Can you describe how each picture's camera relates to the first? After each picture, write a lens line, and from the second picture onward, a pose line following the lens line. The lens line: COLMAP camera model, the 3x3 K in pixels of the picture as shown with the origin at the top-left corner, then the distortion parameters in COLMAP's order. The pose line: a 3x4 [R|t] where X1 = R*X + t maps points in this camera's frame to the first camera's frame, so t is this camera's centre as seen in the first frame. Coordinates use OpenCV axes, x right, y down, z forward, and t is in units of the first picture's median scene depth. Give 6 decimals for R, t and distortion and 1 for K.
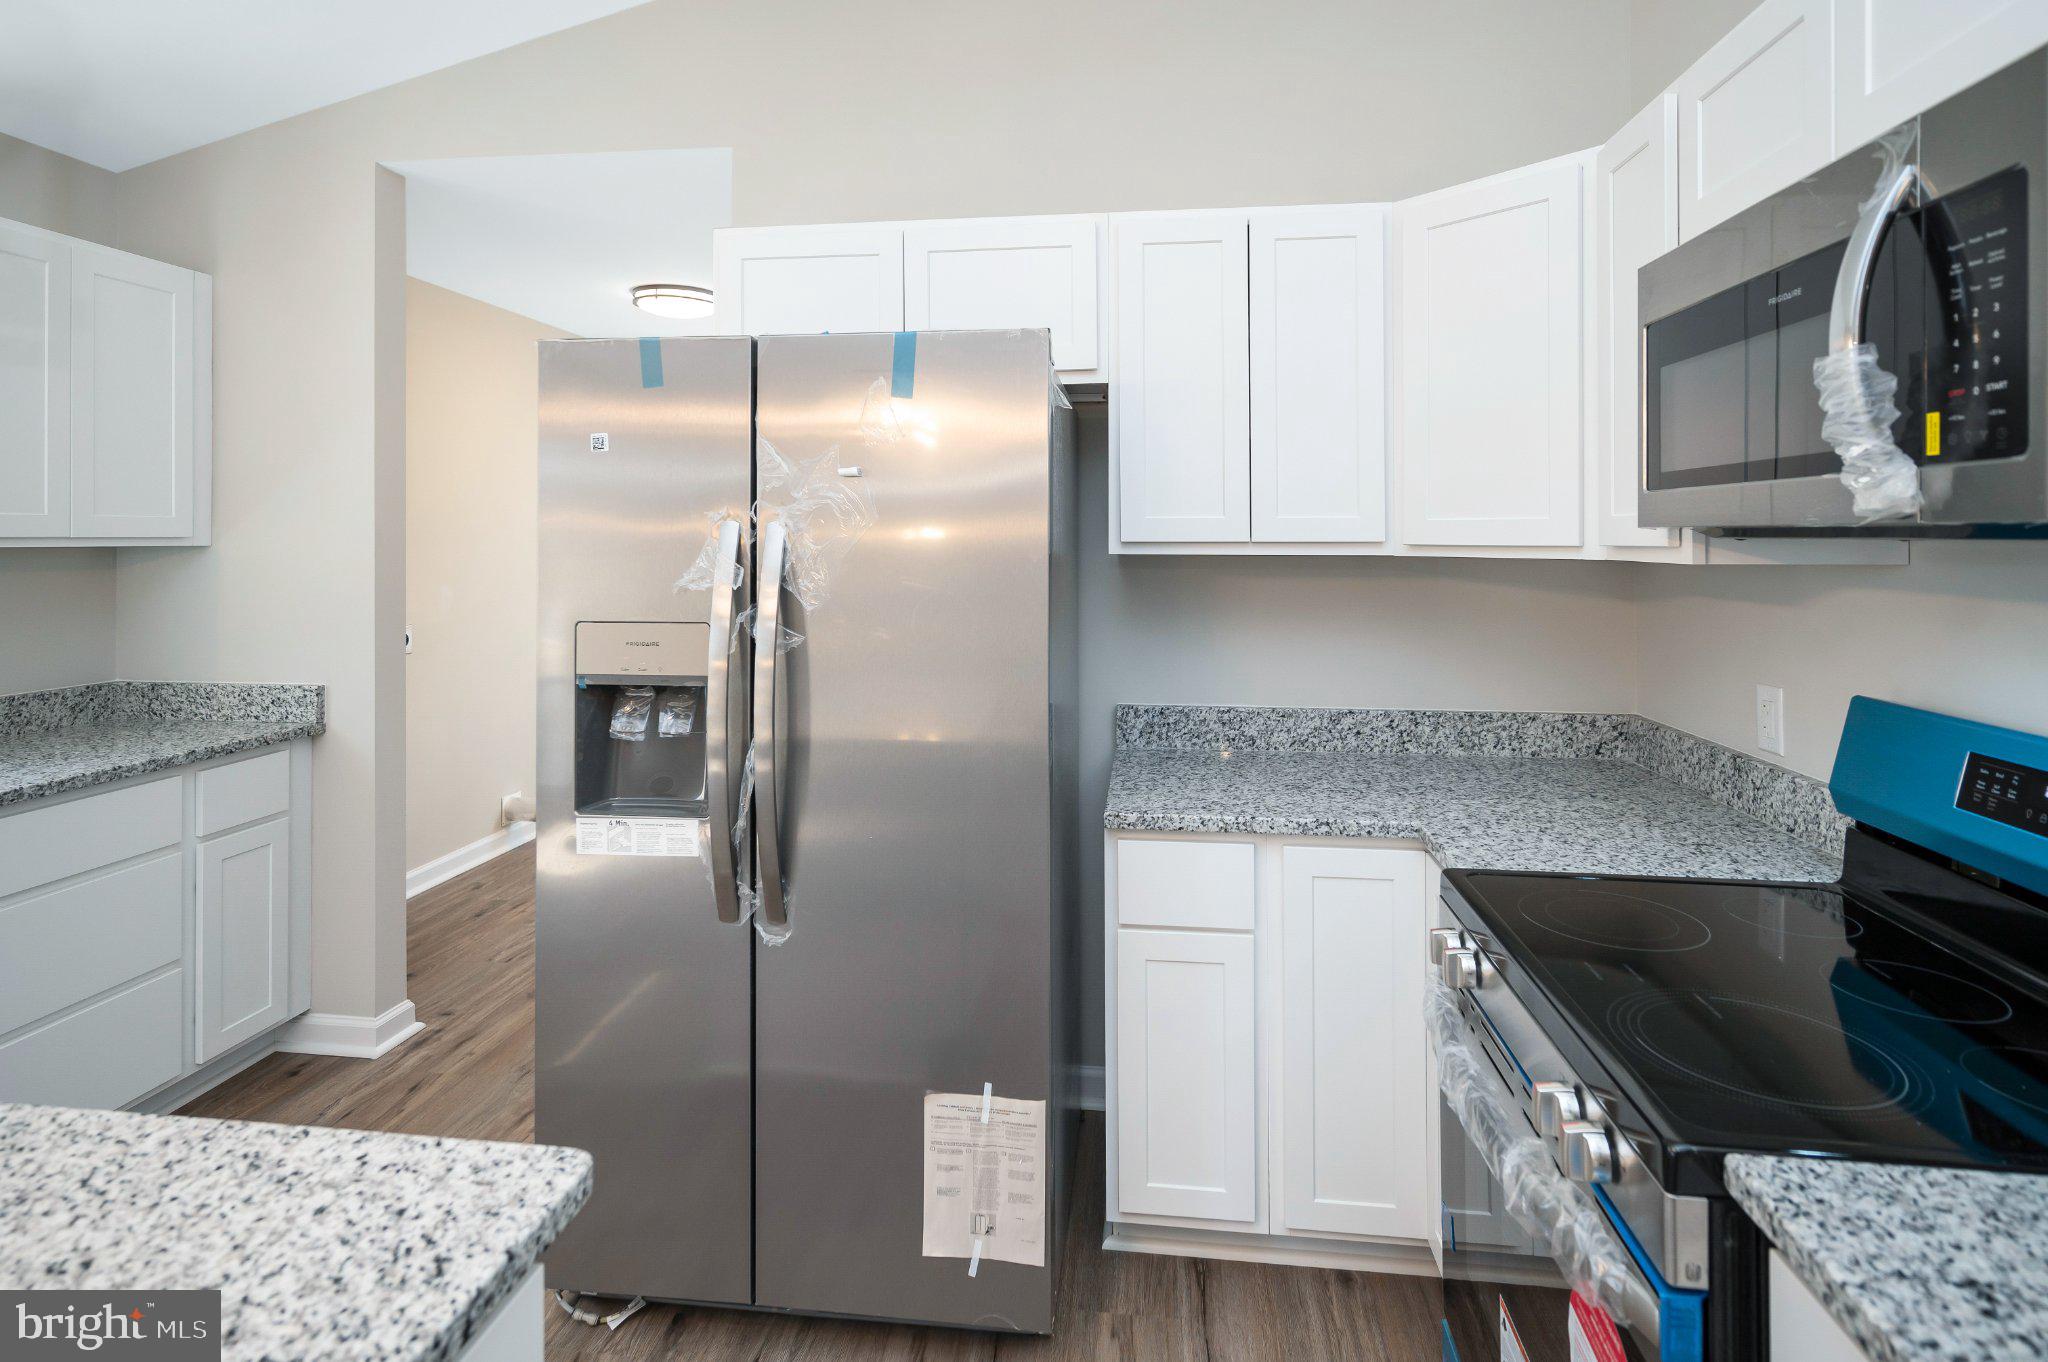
lens RADIAL K [[1040.6, 0, 1028.1], [0, 1040.6, 523.2], [0, 0, 1]] dist [-0.001028, 0.000112]
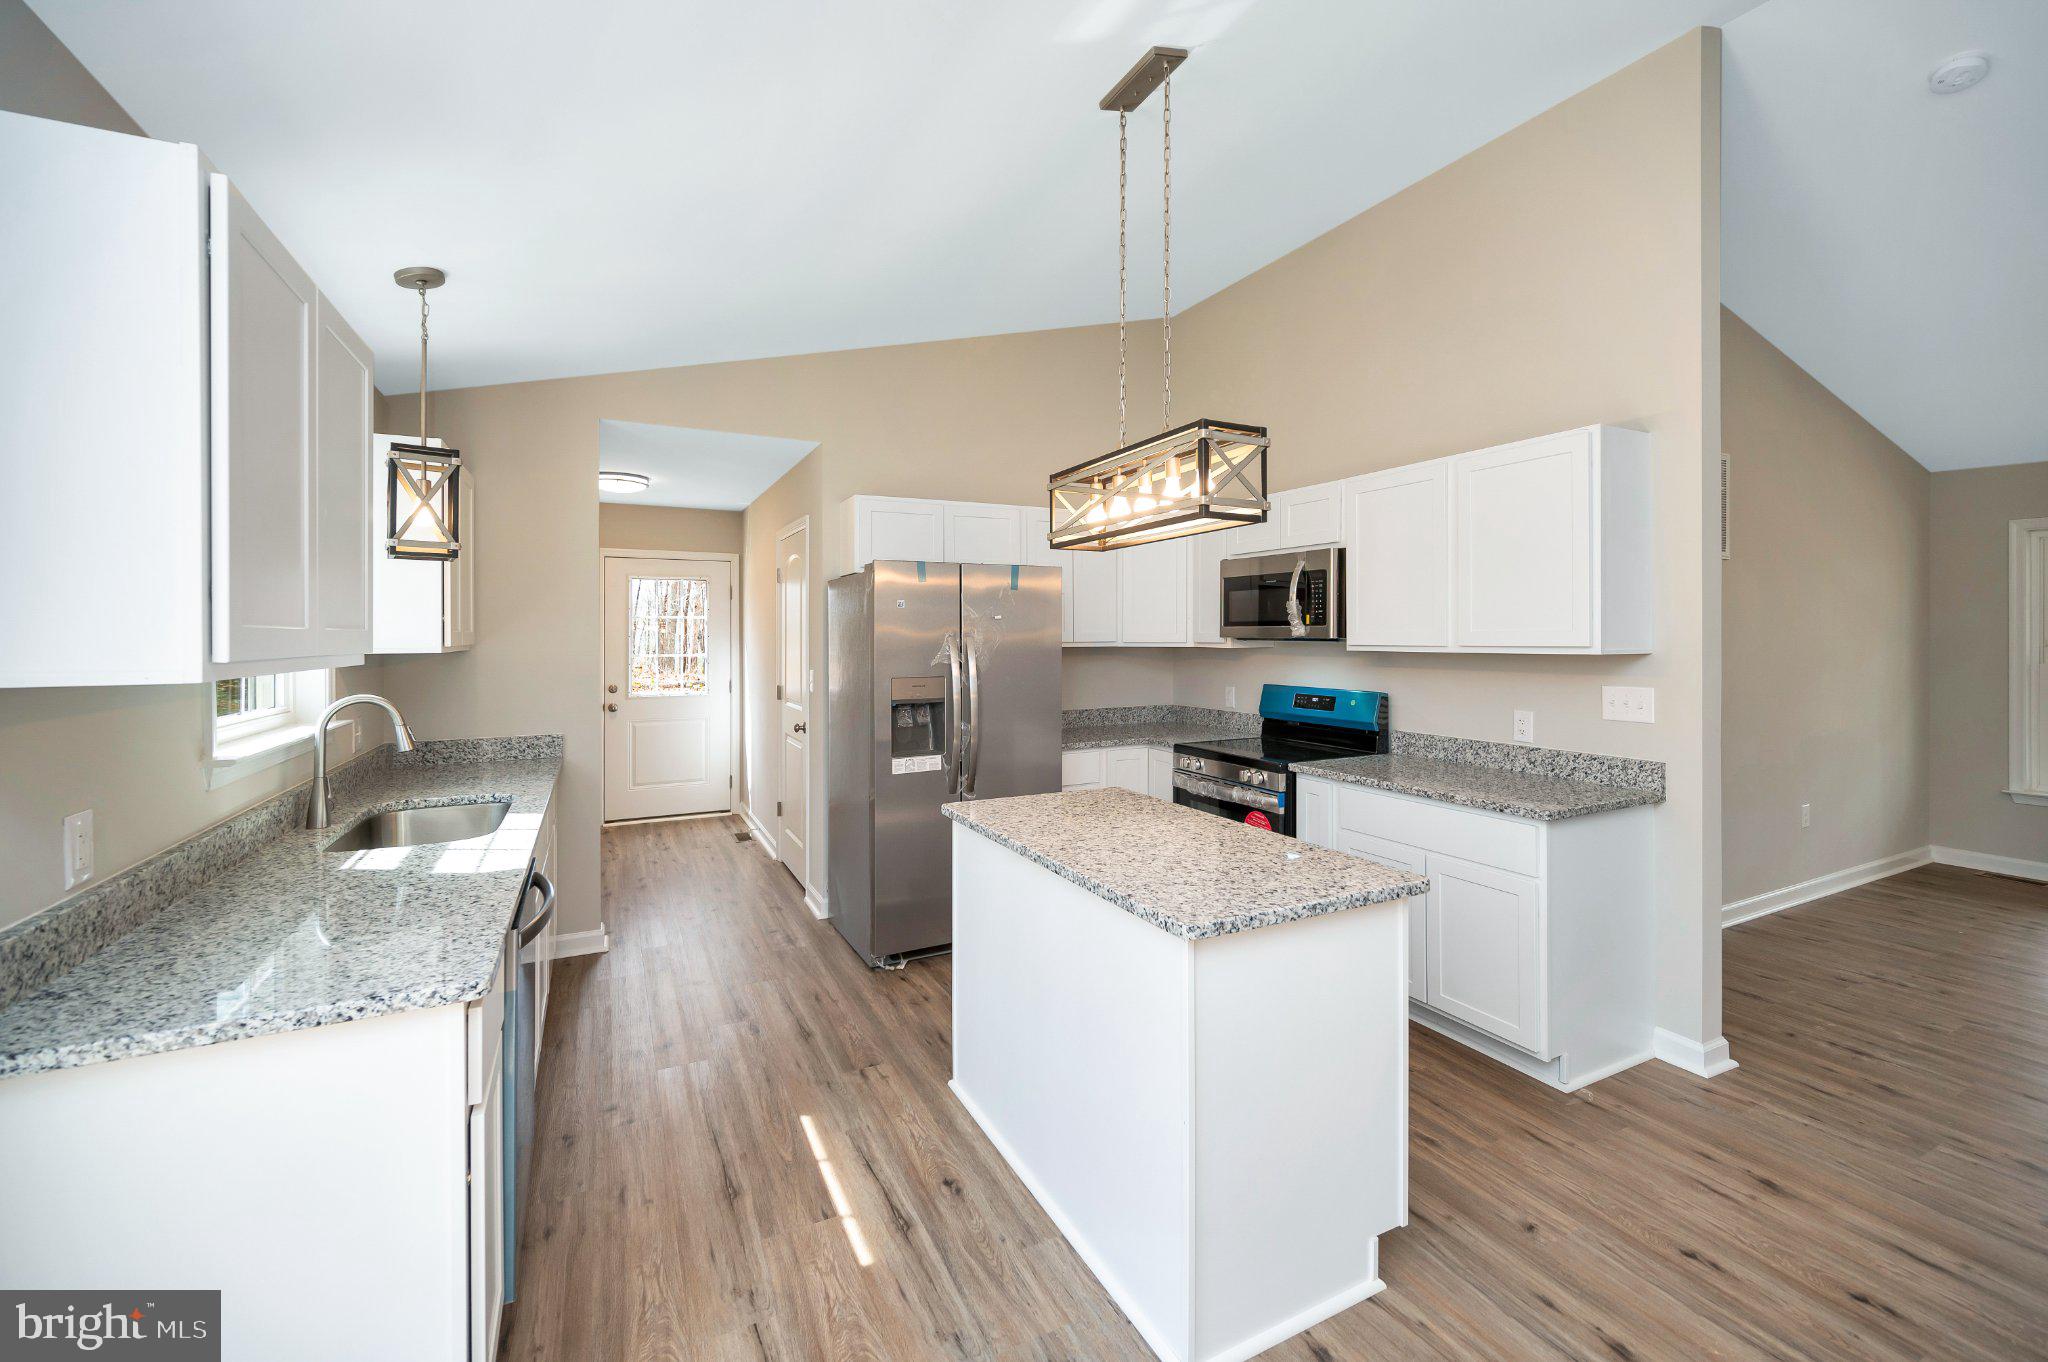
lens RADIAL K [[841.5, 0, 1024.9], [0, 841.5, 629.1], [0, 0, 1]] dist [0.000015, -0.000003]
pose [[0.833729, -0.001801, 0.552172, -1.469690], [-0.002969, 0.999966, 0.007744, -0.041630], [-0.552167, -0.008096, 0.833695, -0.939659]]
